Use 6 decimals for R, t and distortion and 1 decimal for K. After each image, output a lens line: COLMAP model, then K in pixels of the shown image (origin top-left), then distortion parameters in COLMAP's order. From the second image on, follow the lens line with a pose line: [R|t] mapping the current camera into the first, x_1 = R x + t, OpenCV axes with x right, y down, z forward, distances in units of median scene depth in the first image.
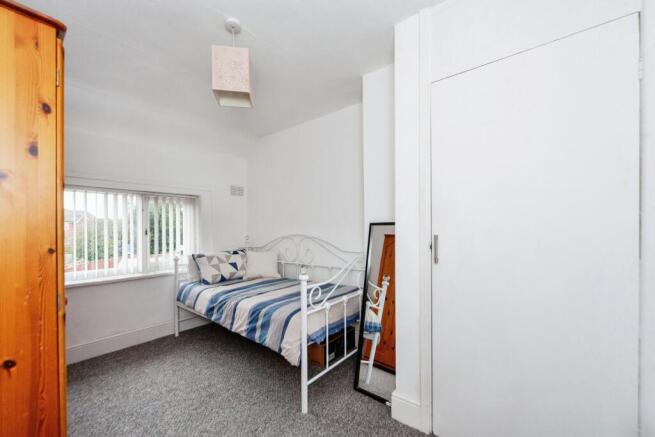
lens RADIAL K [[261.7, 0, 327.3], [0, 261.7, 226.8], [0, 0, 1]] dist [0.021402, 0.000034]
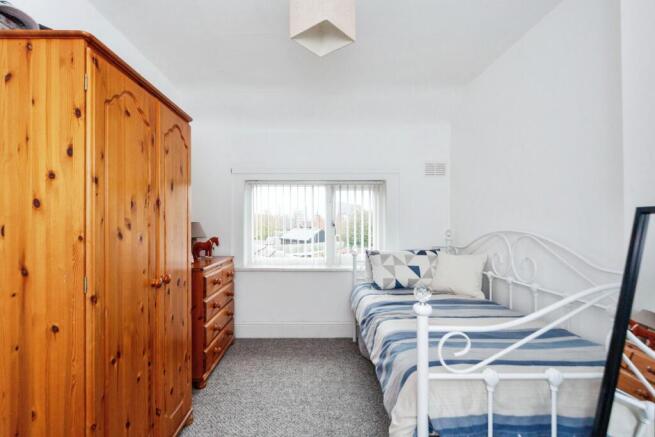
lens RADIAL K [[315.2, 0, 327.5], [0, 315.2, 218.5], [0, 0, 1]] dist [0.027557, -0.000132]
pose [[0.640327, 0.002853, -0.768097, 0.192799], [-0.002202, 0.999996, 0.001879, 0.000669], [0.768099, 0.000488, 0.640331, 0.266468]]
